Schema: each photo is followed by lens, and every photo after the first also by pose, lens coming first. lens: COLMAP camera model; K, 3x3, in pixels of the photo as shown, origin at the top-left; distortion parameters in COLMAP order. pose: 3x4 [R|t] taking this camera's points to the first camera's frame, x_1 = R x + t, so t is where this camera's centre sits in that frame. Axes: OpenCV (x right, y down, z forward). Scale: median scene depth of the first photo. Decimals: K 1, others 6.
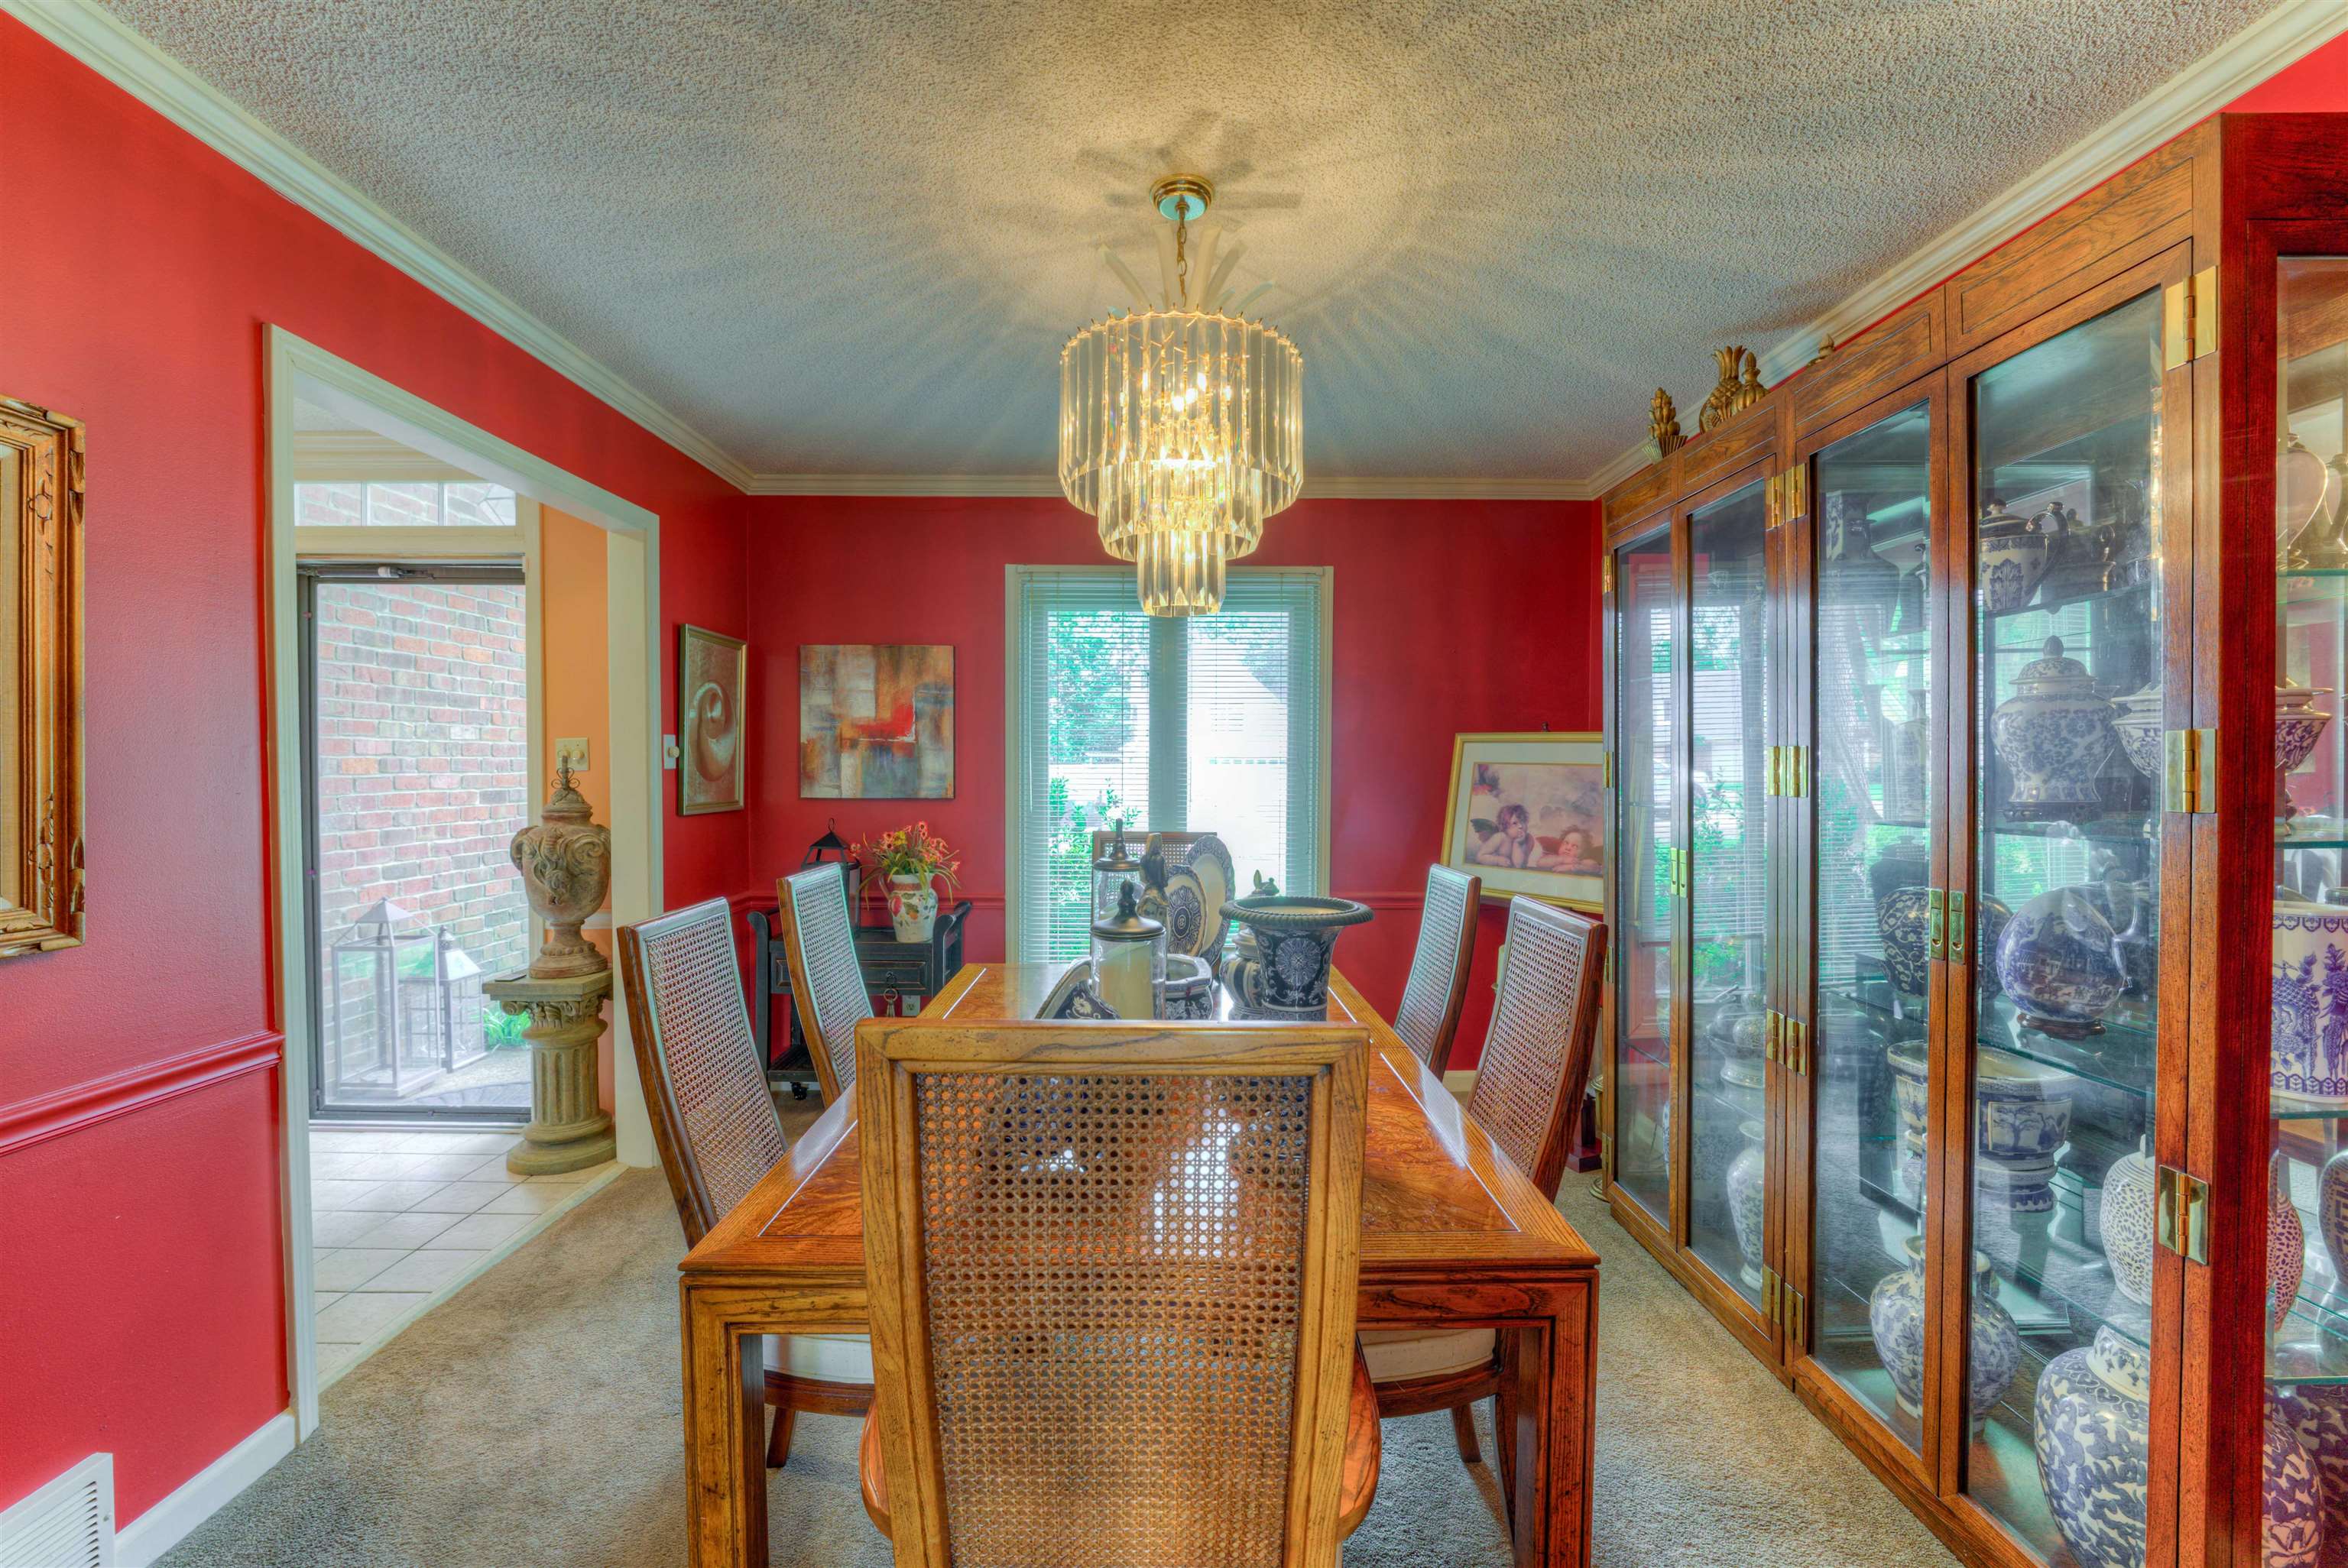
lens RADIAL K [[949.5, 0, 1174.2], [0, 949.5, 788.4], [0, 0, 1]] dist [-0.020237, 0.000185]
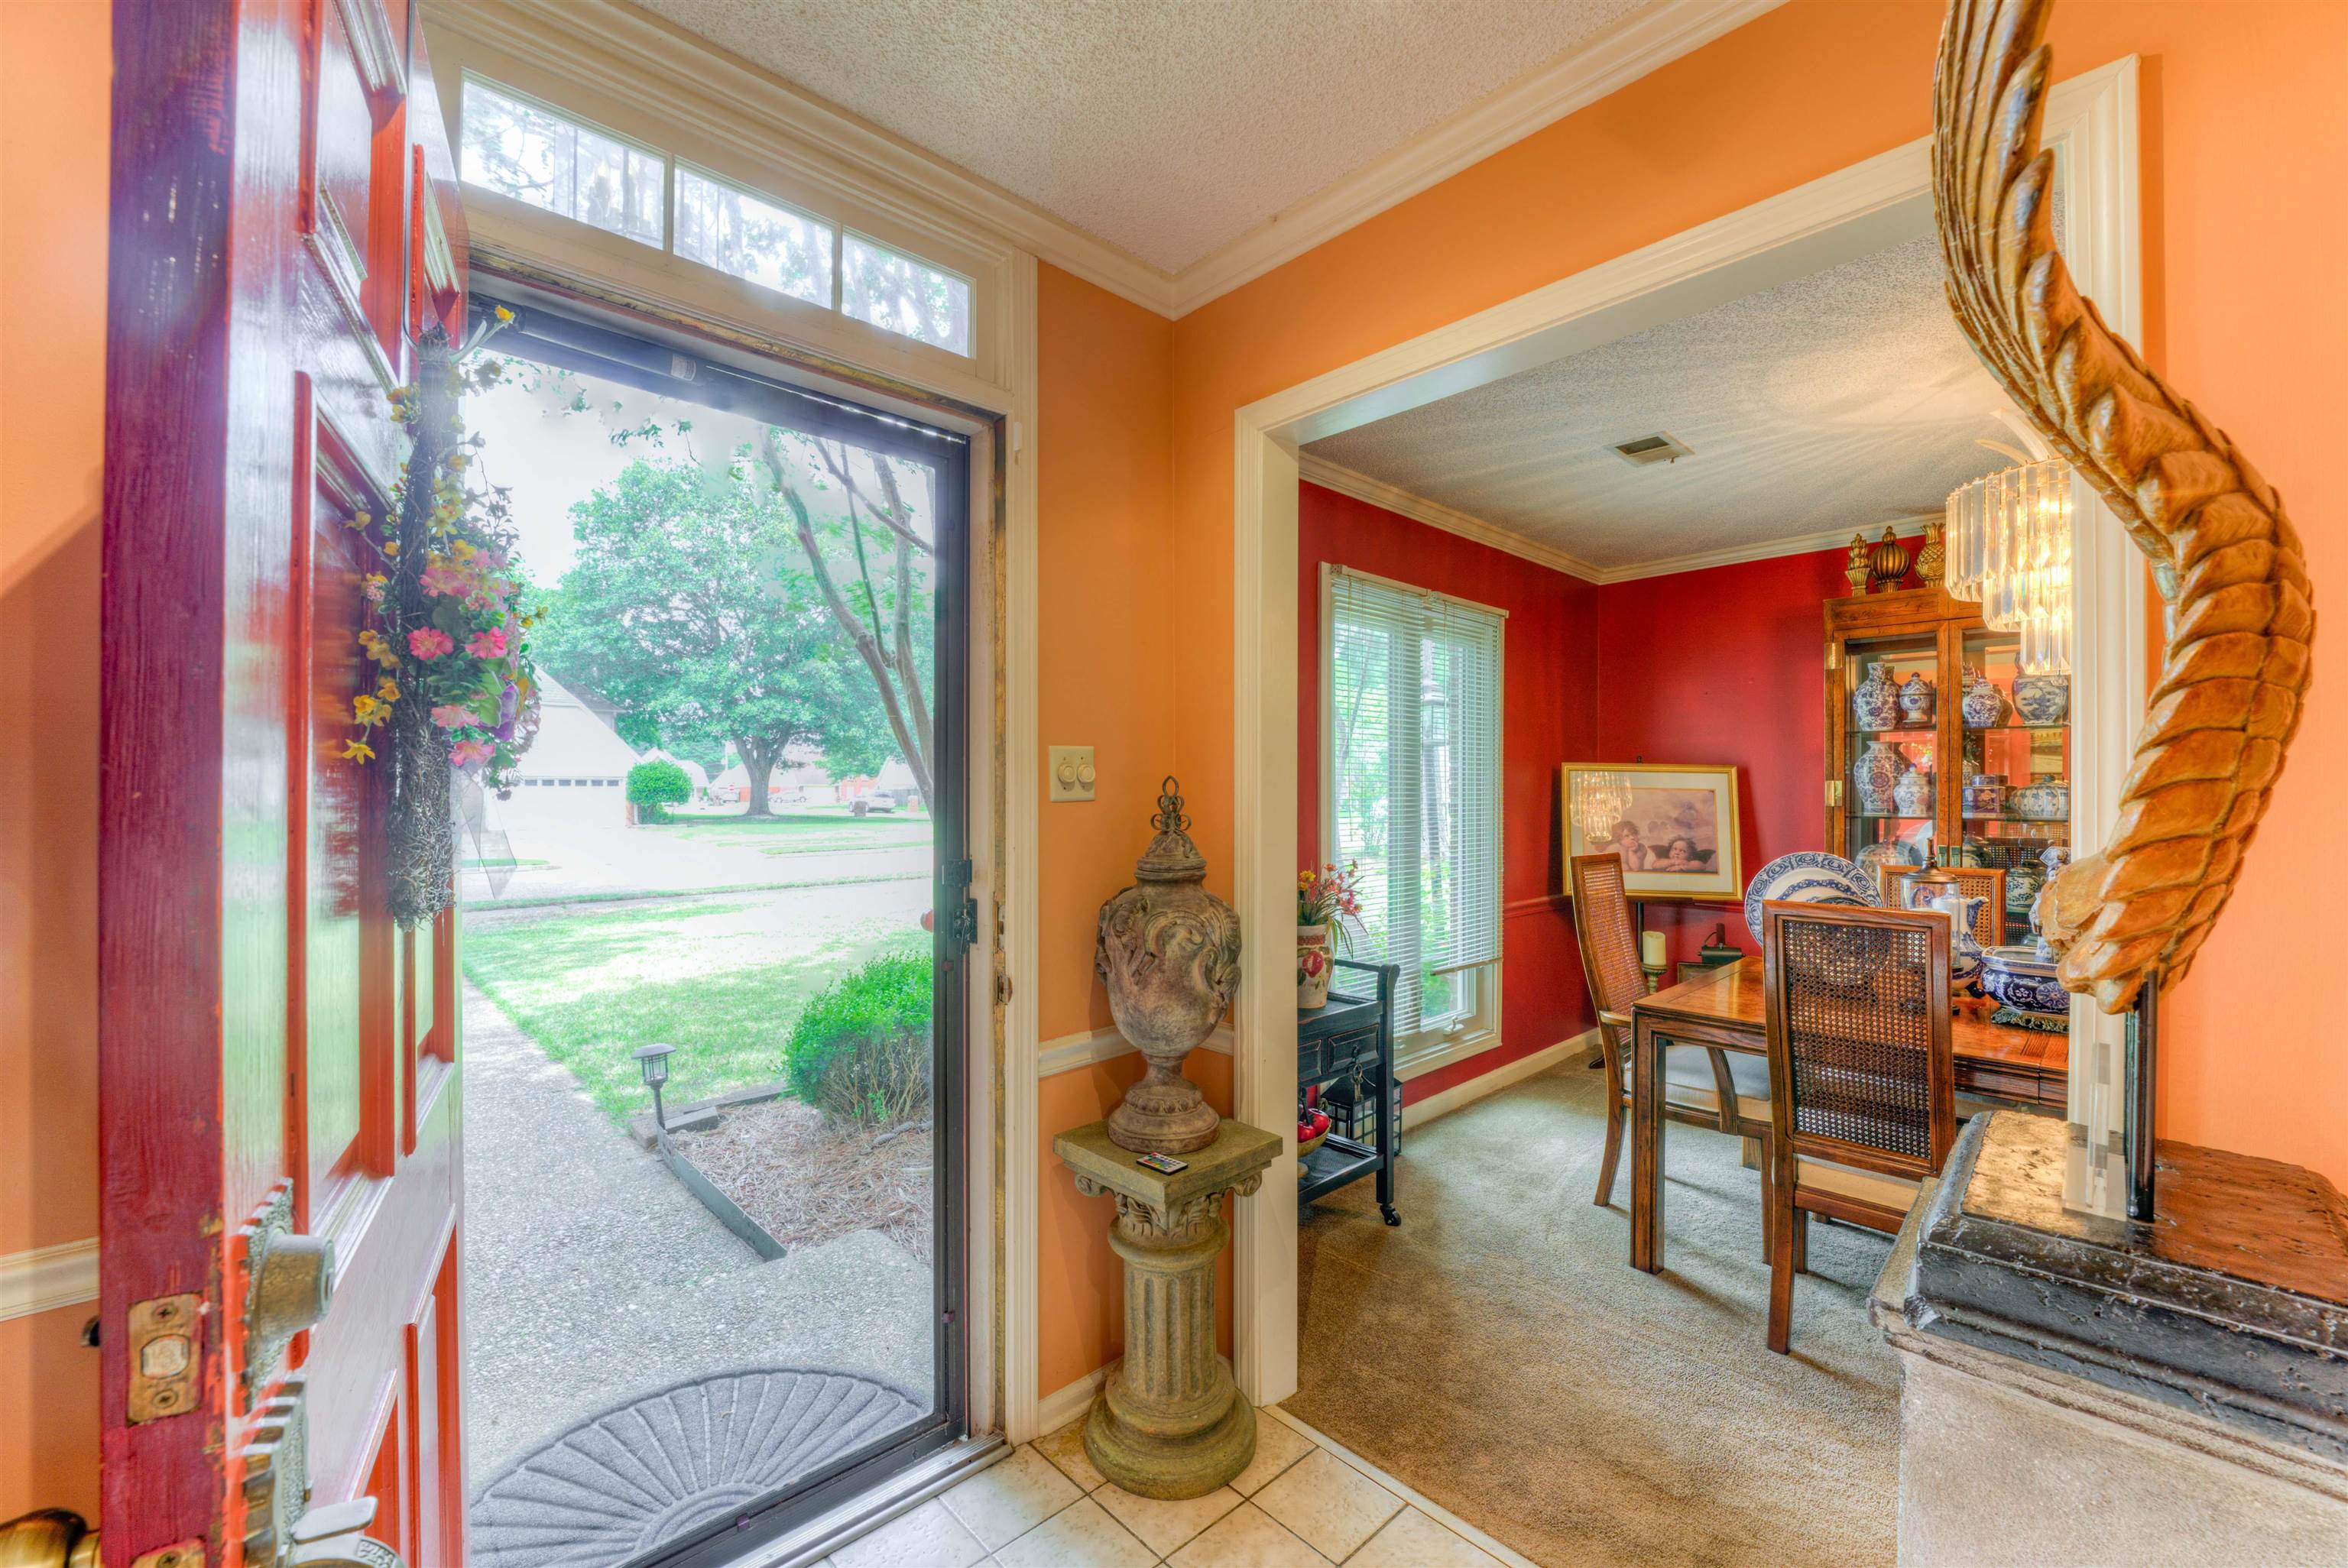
lens RADIAL K [[949.5, 0, 1174.2], [0, 949.5, 788.4], [0, 0, 1]] dist [-0.020237, 0.000185]
pose [[0.734696, -0.001931, 0.678394, -0.968720], [0.014445, 0.999814, -0.012798, -0.018824], [-0.678243, 0.019202, 0.734587, 0.504134]]
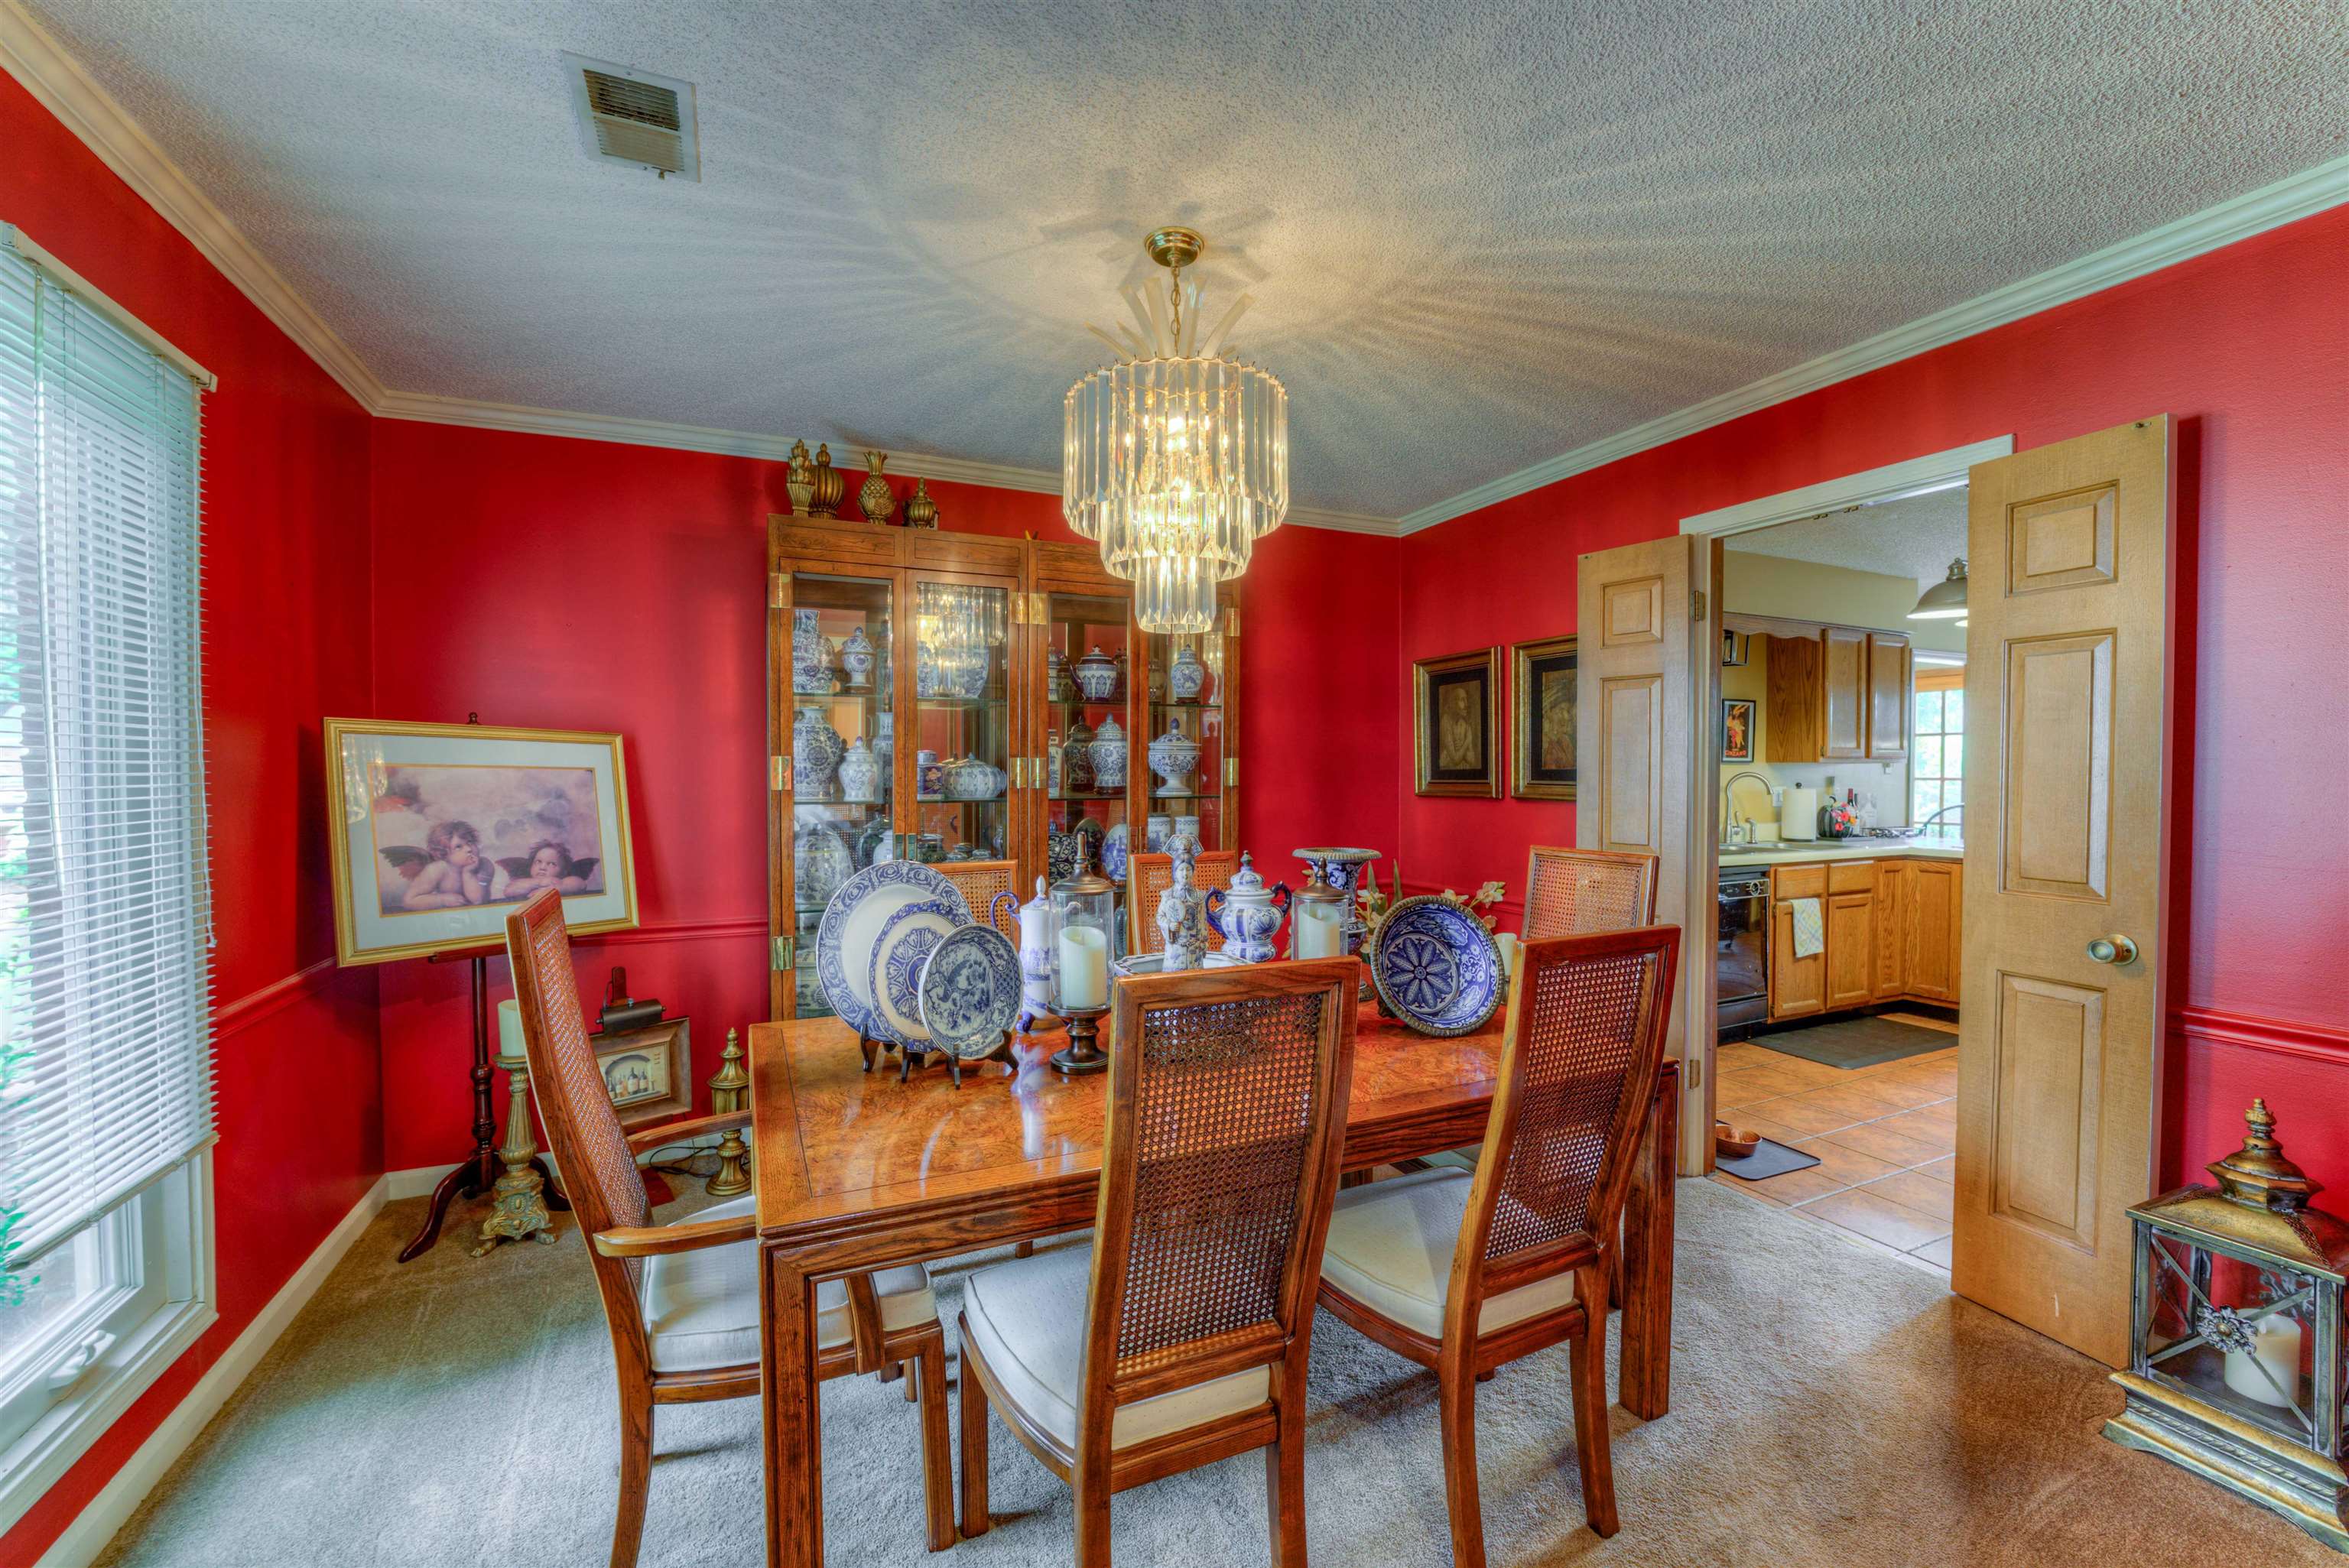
lens RADIAL K [[949.9, 0, 1174.7], [0, 949.9, 788.4], [0, 0, 1]] dist [-0.020237, 0.000185]
pose [[-0.397756, -0.027707, 0.917073, -0.555699], [0.012298, 0.999293, 0.035525, -0.028532], [-0.917409, 0.025408, -0.397134, 0.807097]]
